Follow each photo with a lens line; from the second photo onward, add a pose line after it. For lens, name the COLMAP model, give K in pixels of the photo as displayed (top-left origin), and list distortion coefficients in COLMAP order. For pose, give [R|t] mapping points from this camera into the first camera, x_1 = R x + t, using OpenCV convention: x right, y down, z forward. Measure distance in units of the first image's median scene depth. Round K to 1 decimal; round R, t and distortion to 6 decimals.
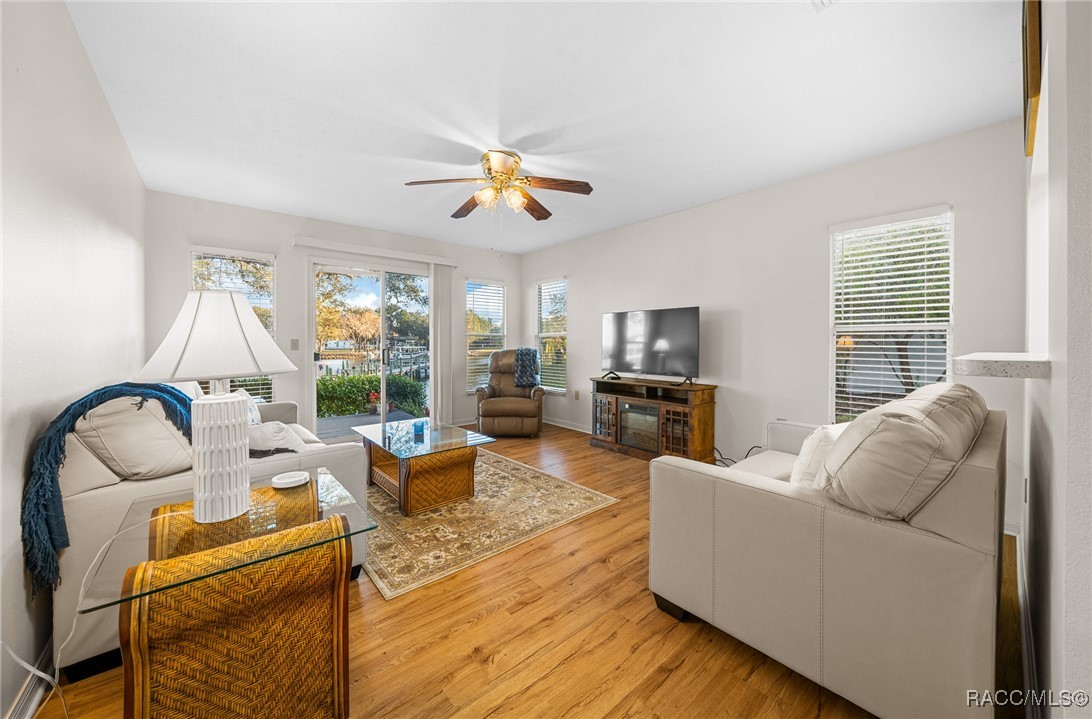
lens RADIAL K [[390.0, 0, 545.8], [0, 390.0, 347.0], [0, 0, 1]] dist [-0.000581, -0.000044]
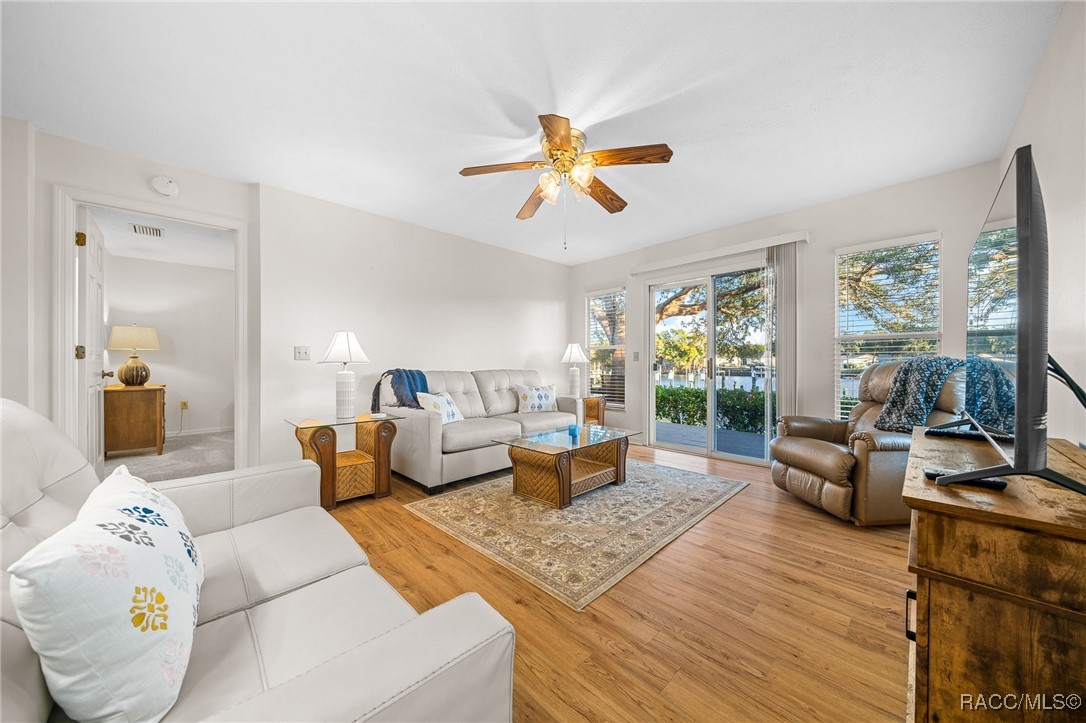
lens RADIAL K [[381.0, 0, 539.7], [0, 381.0, 364.1], [0, 0, 1]] dist [-0.001059, -0.000013]
pose [[0.053519, 0.003159, -0.998562, 0.728370], [-0.004728, 0.999985, 0.002910, 0.022688], [0.998556, 0.004565, 0.053533, 0.878488]]
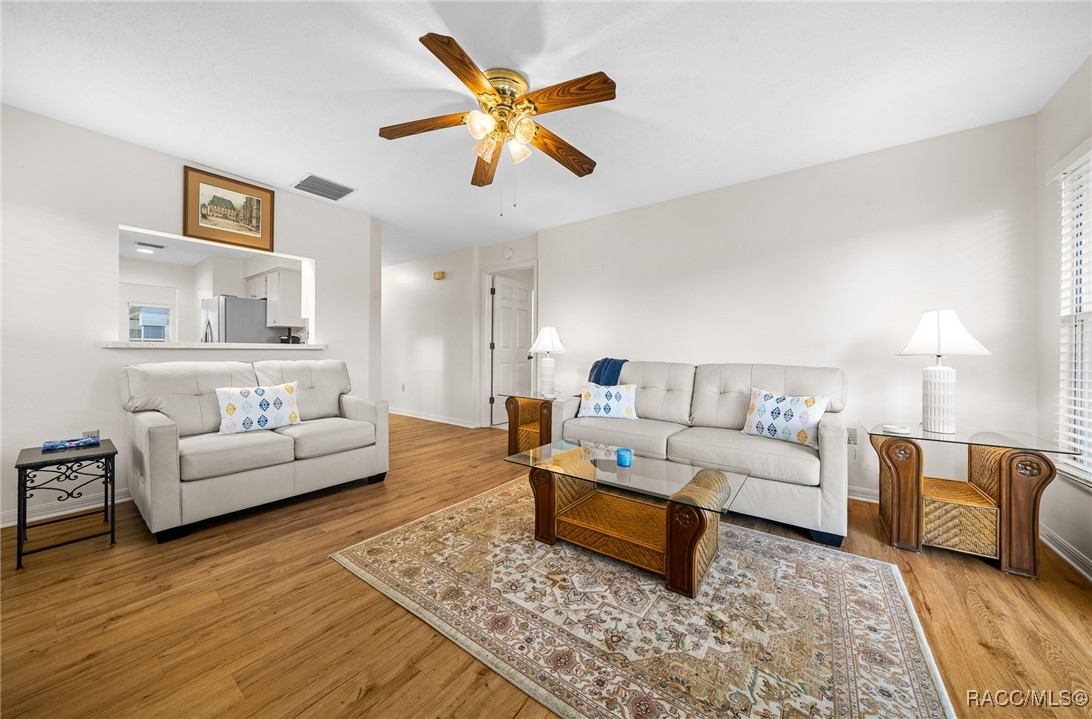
lens RADIAL K [[377.8, 0, 530.1], [0, 377.8, 350.6], [0, 0, 1]] dist [-0.003887, 0.000046]
pose [[-0.982980, -0.008115, -0.183534, -0.037865], [-0.009396, 0.999937, 0.006109, 0.014512], [0.183473, 0.007729, -0.982994, 1.674494]]
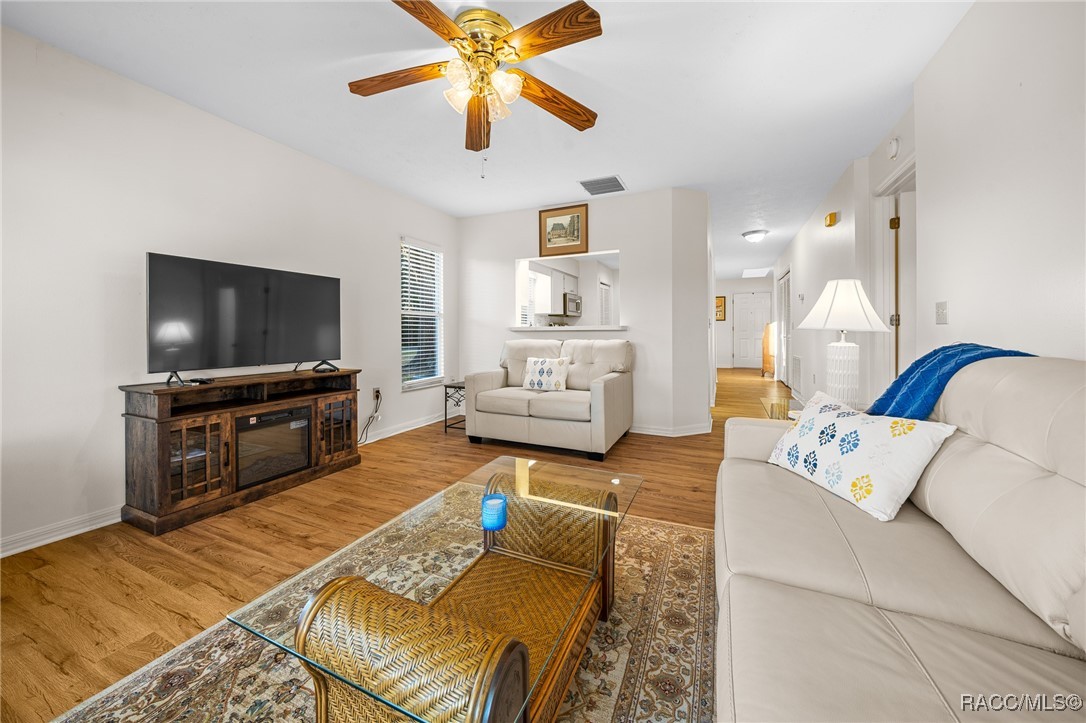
lens RADIAL K [[382.1, 0, 547.0], [0, 382.1, 332.8], [0, 0, 1]] dist [0.009638, 0.000096]
pose [[-0.414920, -0.001367, 0.909857, -0.729499], [0.010588, 0.999924, 0.006331, 0.021808], [-0.909796, 0.012261, -0.414874, 1.147061]]
